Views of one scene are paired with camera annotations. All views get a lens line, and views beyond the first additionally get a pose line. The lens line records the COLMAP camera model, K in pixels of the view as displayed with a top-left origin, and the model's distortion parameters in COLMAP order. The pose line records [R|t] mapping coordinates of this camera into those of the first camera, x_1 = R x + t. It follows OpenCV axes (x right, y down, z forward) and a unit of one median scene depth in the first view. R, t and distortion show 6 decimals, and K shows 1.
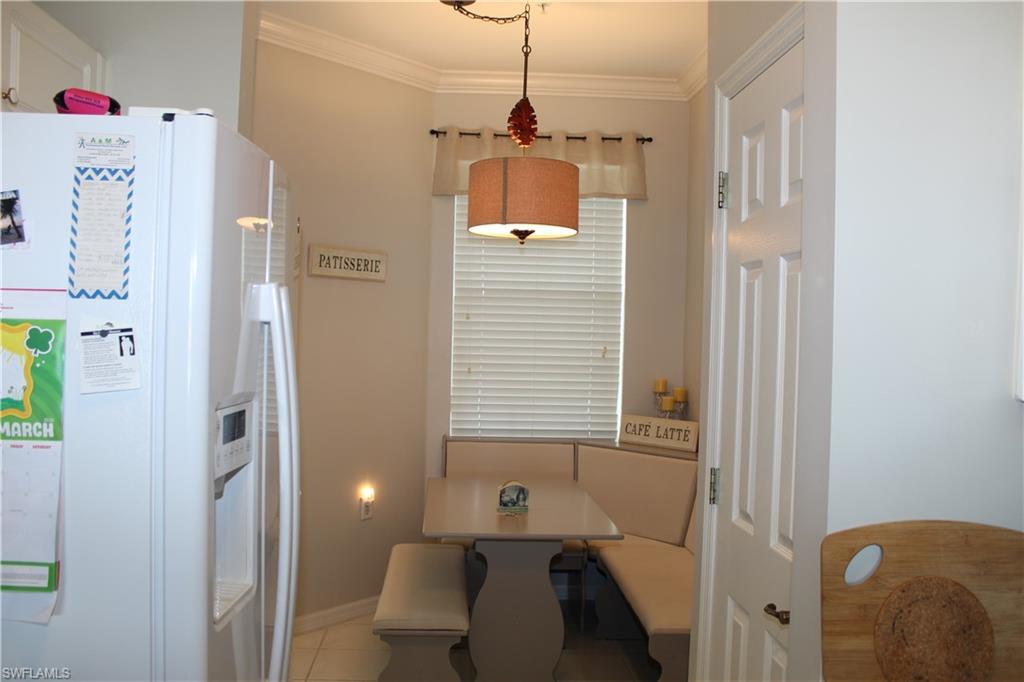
lens RADIAL K [[863.0, 0, 512.0], [0, 863.0, 341.0], [0, 0, 1]] dist [-0.171986, 0.155109]
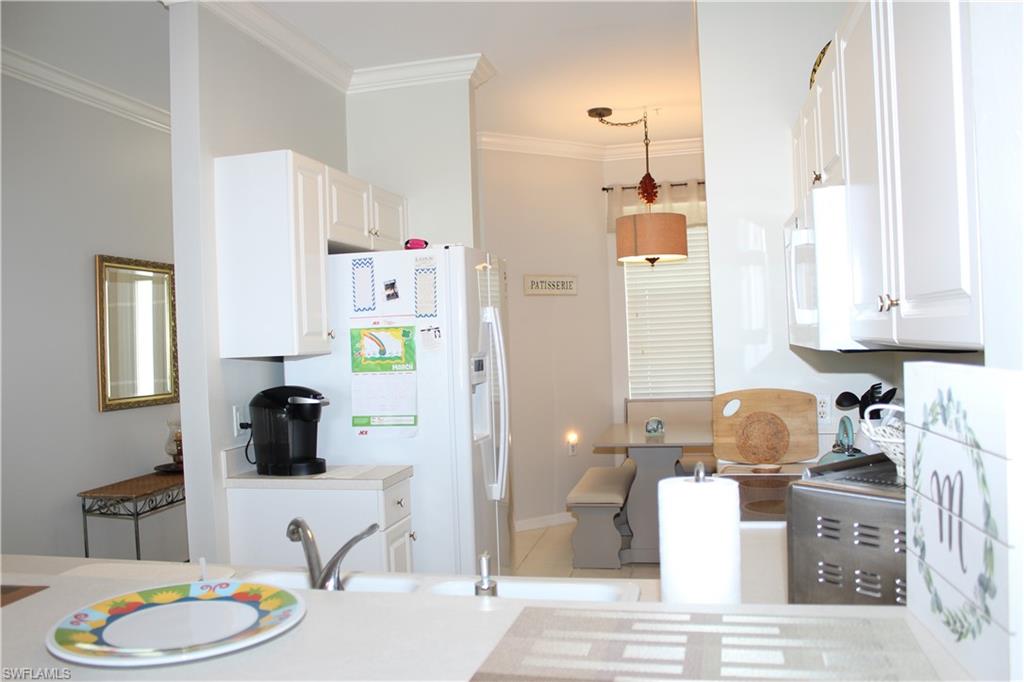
lens RADIAL K [[863.0, 0, 512.0], [0, 863.0, 341.0], [0, 0, 1]] dist [-0.171986, 0.155109]
pose [[0.958019, -0.059691, -0.280424, 0.439194], [0.058461, 0.998208, -0.012757, 0.062545], [0.280683, -0.004173, 0.959792, -1.282147]]
